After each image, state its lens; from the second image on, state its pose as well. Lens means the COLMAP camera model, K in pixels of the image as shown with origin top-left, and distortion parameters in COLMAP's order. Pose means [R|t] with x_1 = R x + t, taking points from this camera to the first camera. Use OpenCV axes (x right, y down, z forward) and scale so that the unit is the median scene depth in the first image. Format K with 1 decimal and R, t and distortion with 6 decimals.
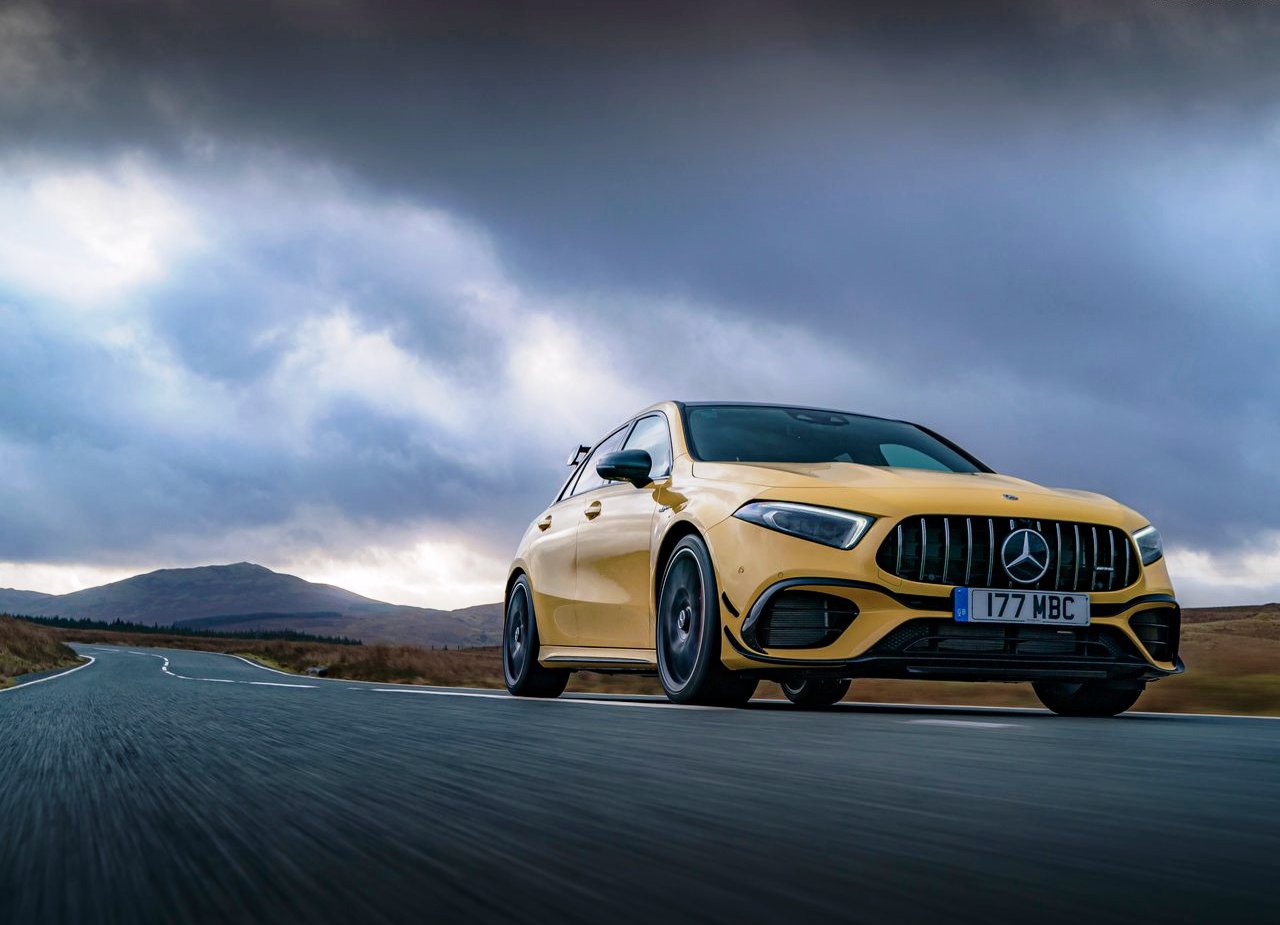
lens RADIAL K [[1846.1, 0, 711.4], [0, 1846.1, 466.0], [0, 0, 1]] dist [-0.021775, -0.040921]
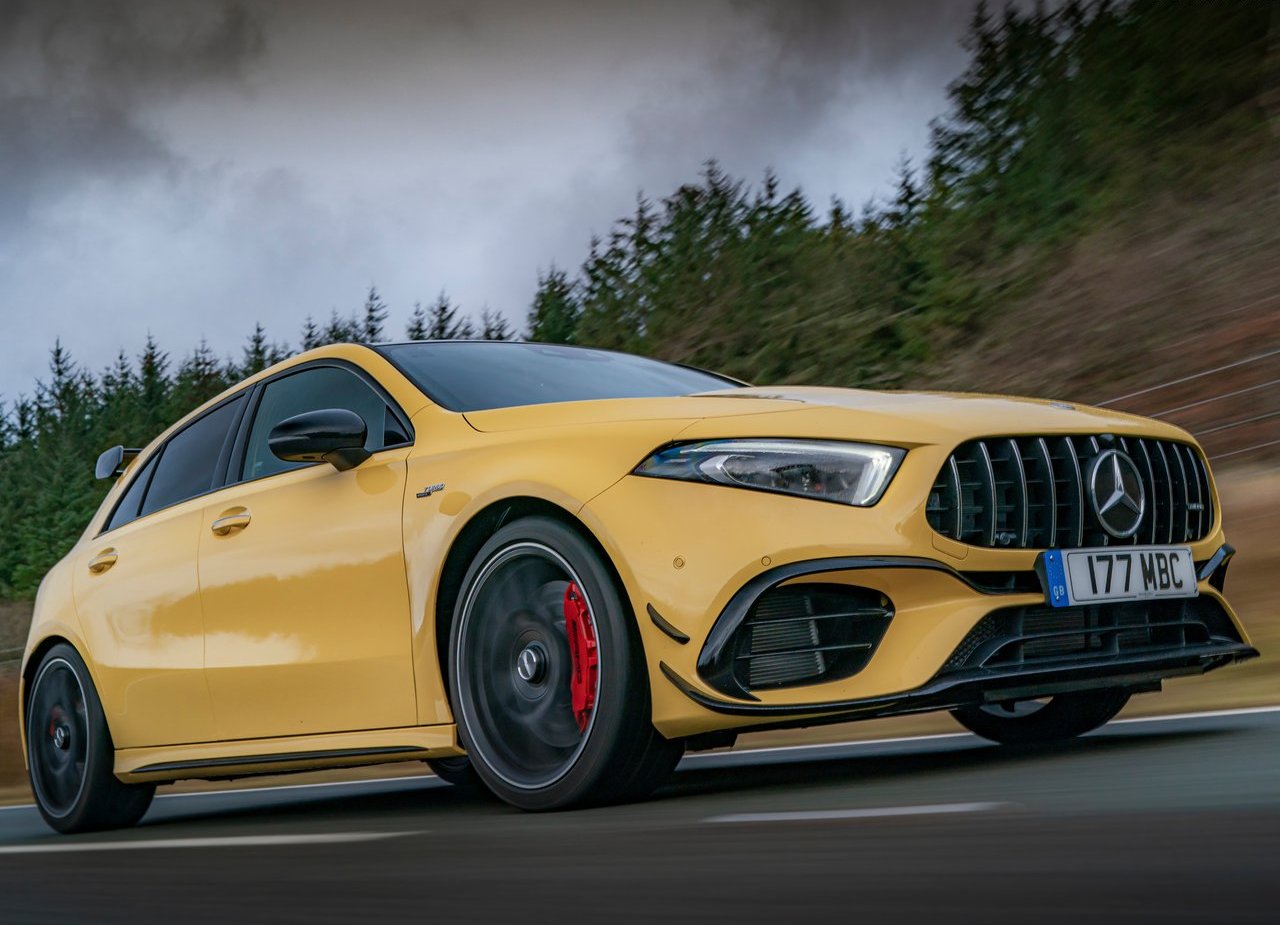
lens RADIAL K [[1846.1, 0, 711.4], [0, 1846.1, 466.0], [0, 0, 1]] dist [-0.021775, -0.040921]
pose [[0.928671, -0.078327, 0.362540, -0.183988], [0.087769, 0.996094, -0.009620, 0.033724], [-0.360371, 0.040754, 0.931919, 0.470117]]
